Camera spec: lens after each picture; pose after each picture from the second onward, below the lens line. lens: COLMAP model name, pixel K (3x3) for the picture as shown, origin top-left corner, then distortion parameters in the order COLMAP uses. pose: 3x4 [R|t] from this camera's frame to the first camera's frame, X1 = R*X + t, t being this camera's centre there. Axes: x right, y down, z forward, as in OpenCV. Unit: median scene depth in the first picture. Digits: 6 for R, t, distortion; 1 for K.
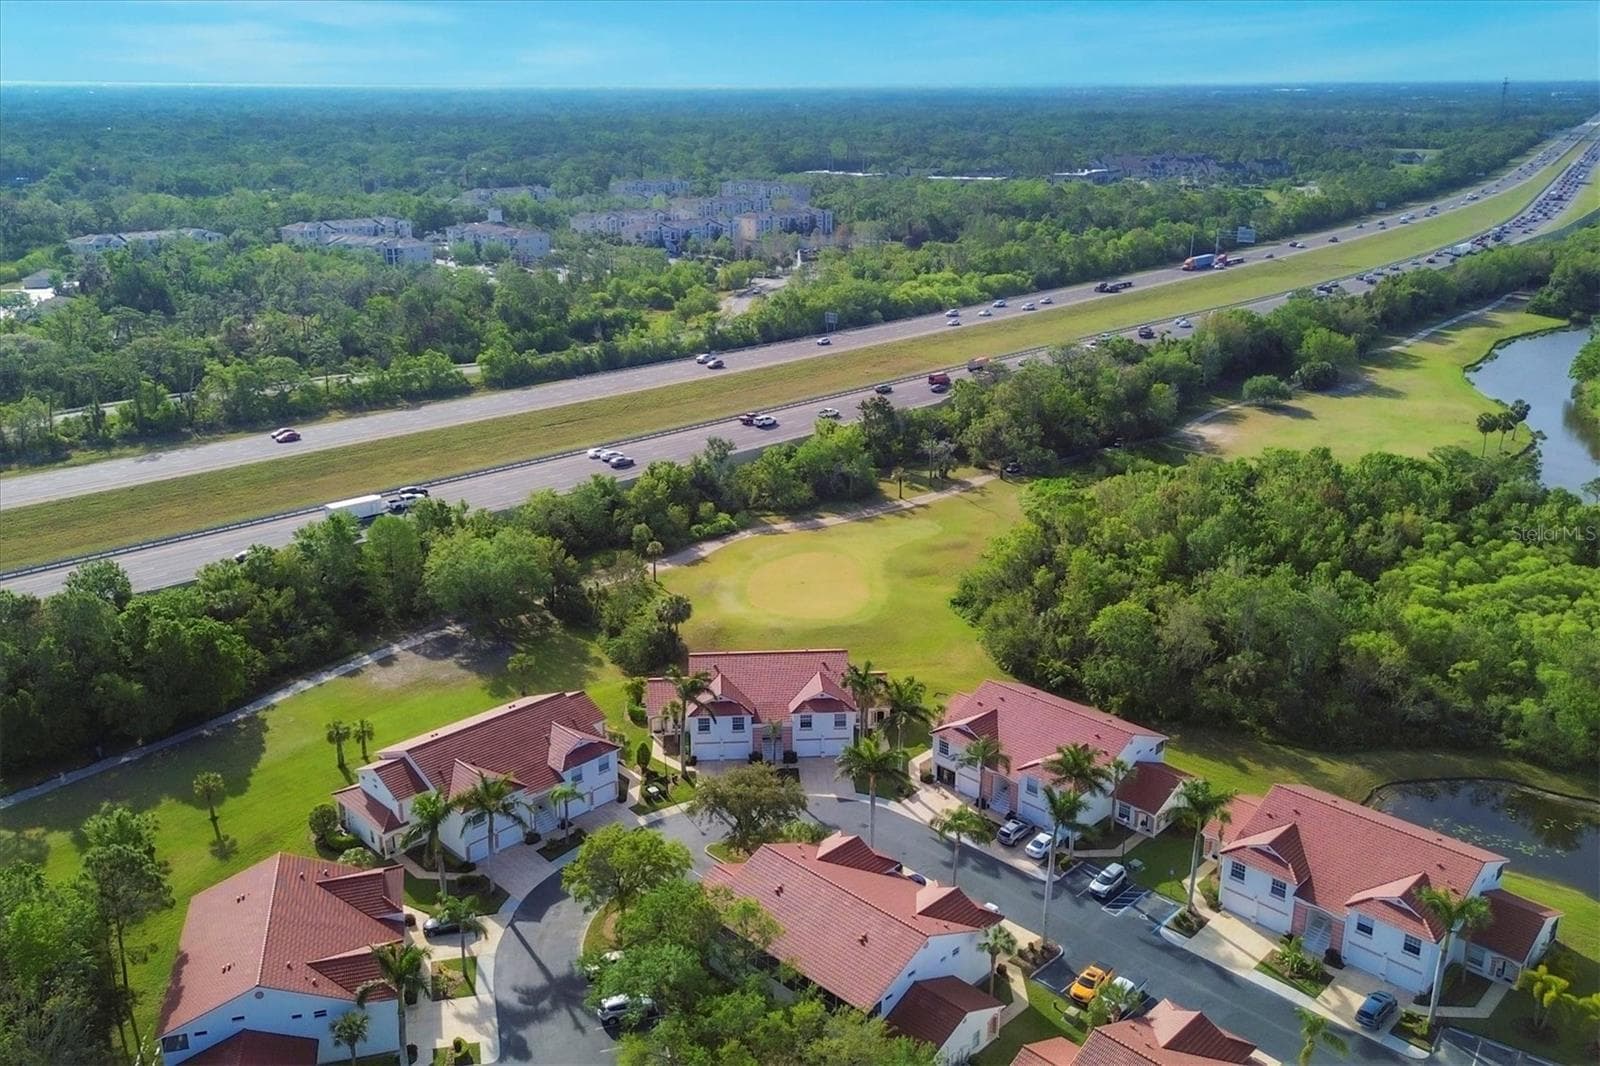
lens RADIAL K [[1327.5, 0, 800.0], [0, 1327.5, 533.0], [0, 0, 1]] dist [0.040674, 0.002521]
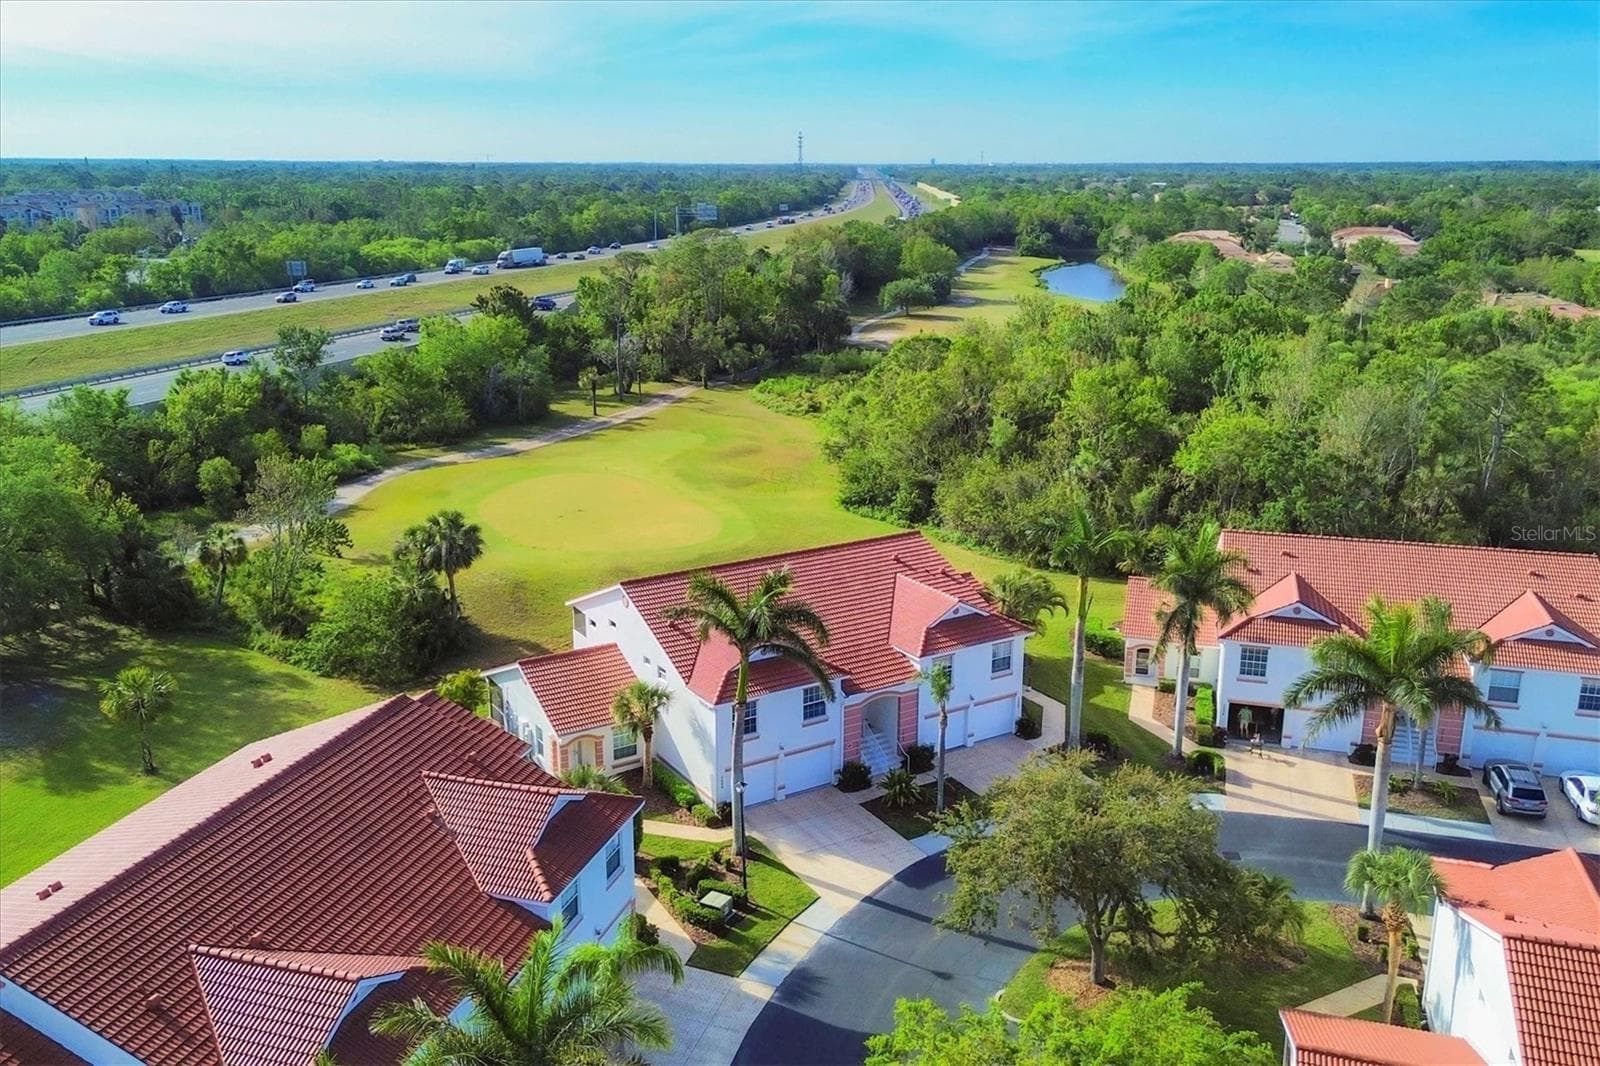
lens RADIAL K [[1327.5, 0, 800.0], [0, 1327.5, 533.0], [0, 0, 1]] dist [0.040674, 0.002521]
pose [[0.878150, -0.120887, 0.462860, -0.163527], [0.146962, 0.988929, -0.020537, 0.066818], [-0.455253, 0.086058, 0.886193, 0.424274]]
